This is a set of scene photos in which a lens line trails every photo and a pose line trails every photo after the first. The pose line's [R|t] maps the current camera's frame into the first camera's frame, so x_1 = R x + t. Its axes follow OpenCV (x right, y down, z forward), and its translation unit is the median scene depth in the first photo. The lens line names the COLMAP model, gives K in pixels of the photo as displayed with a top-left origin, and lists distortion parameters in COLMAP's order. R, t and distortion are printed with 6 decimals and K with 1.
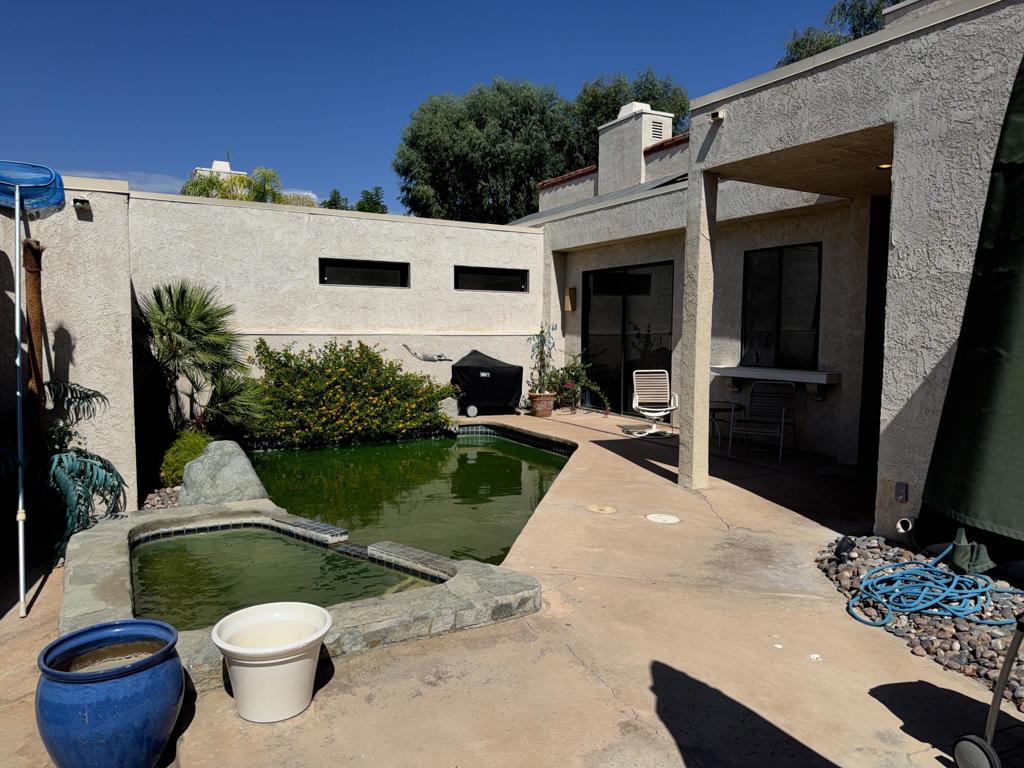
lens RADIAL K [[738.3, 0, 513.5], [0, 738.3, 380.2], [0, 0, 1]] dist [0.032220, -0.037271]
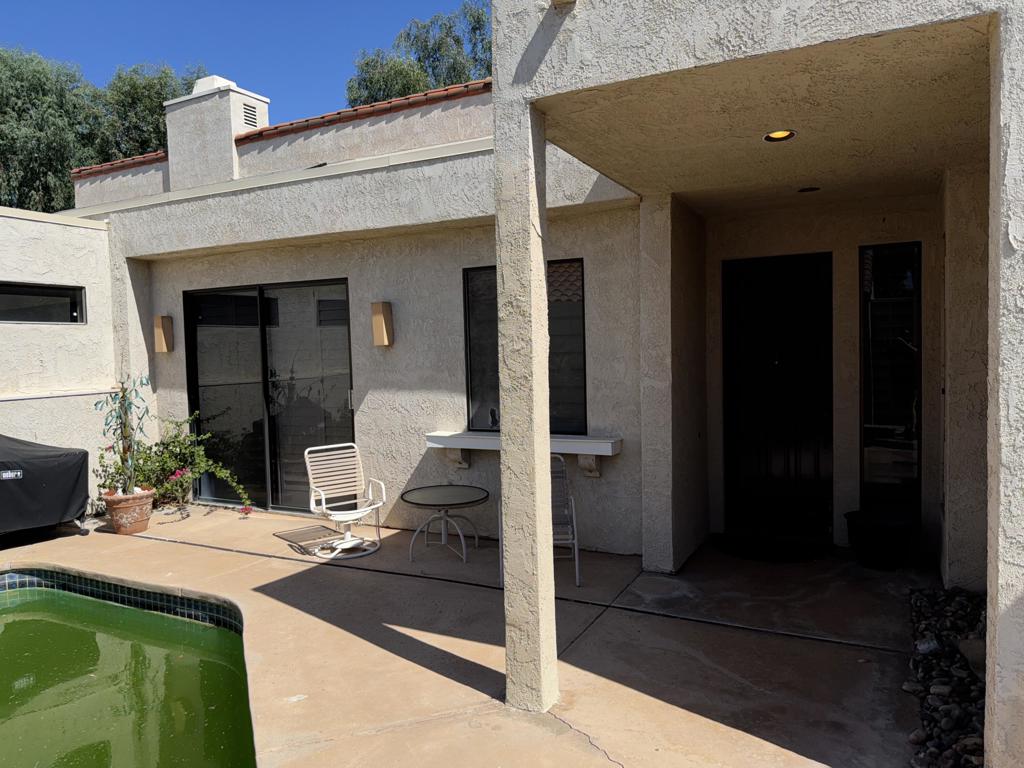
lens RADIAL K [[738.3, 0, 536.7], [0, 738.3, 385.1], [0, 0, 1]] dist [0.032220, -0.037271]
pose [[0.825211, -0.051185, 0.562500, -0.021067], [0.065961, 0.997804, -0.005972, -0.040400], [-0.560959, 0.042031, 0.826776, 0.288691]]
